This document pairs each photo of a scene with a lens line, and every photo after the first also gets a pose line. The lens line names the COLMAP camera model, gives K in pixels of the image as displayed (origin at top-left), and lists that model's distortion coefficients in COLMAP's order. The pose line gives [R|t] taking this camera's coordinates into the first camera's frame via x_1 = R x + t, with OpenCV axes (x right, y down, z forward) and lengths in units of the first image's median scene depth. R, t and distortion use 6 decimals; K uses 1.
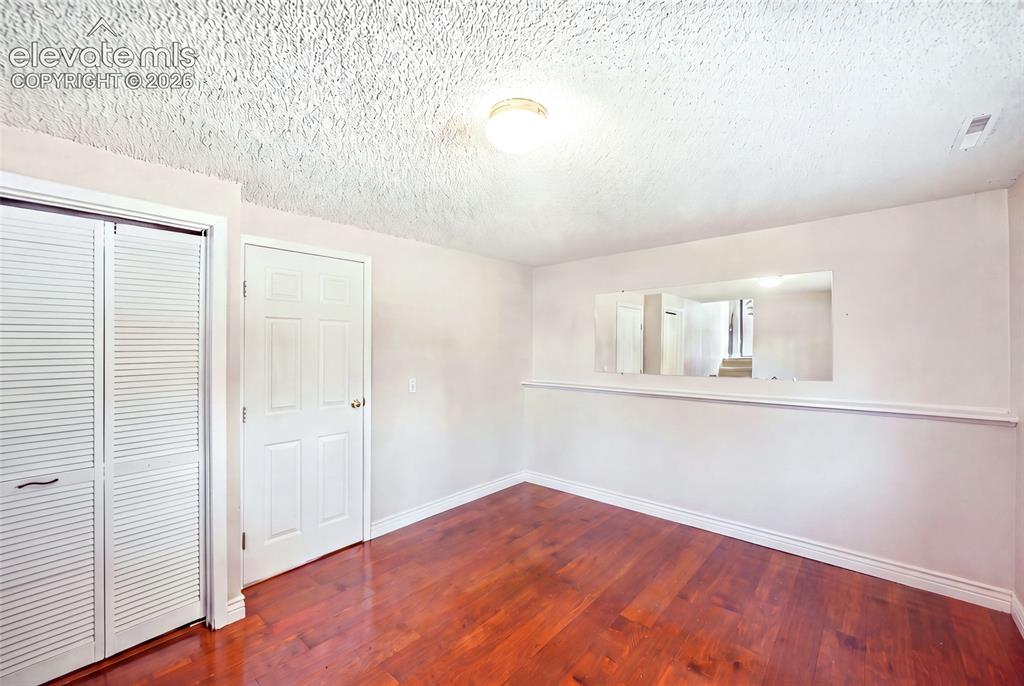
lens RADIAL K [[405.6, 0, 509.5], [0, 405.6, 346.0], [0, 0, 1]] dist [-0.001809, -0.000101]
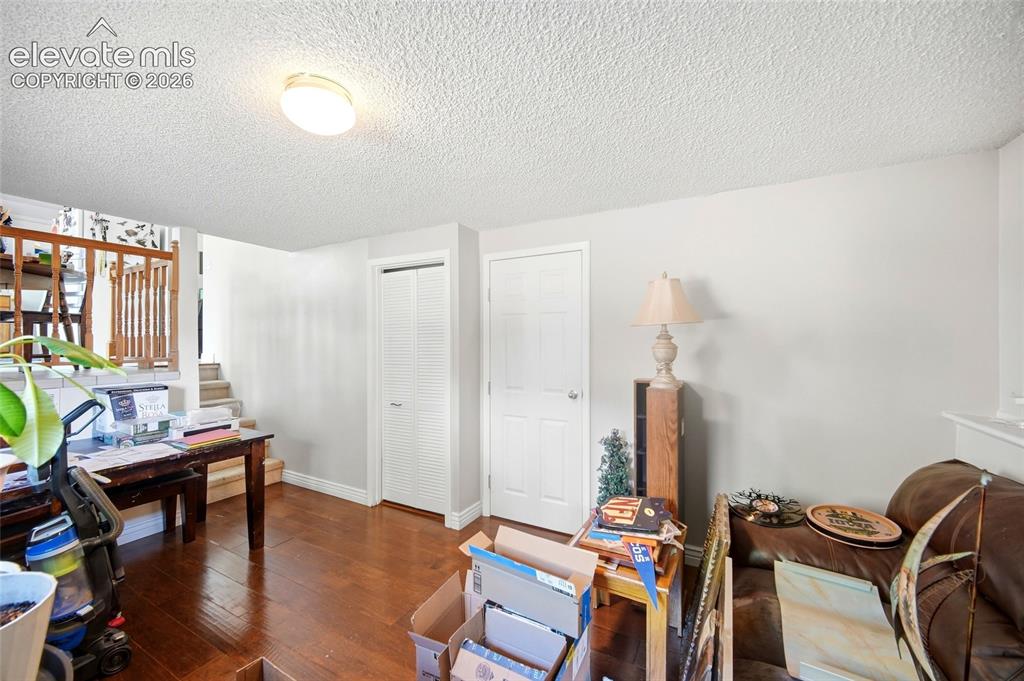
lens RADIAL K [[405.6, 0, 508.5], [0, 405.6, 342.3], [0, 0, 1]] dist [-0.001809, -0.000101]
pose [[0.211793, 0.005523, -0.977299, 0.620198], [0.008170, 0.999939, 0.007421, 0.006221], [0.977280, -0.009556, 0.211735, 0.714440]]
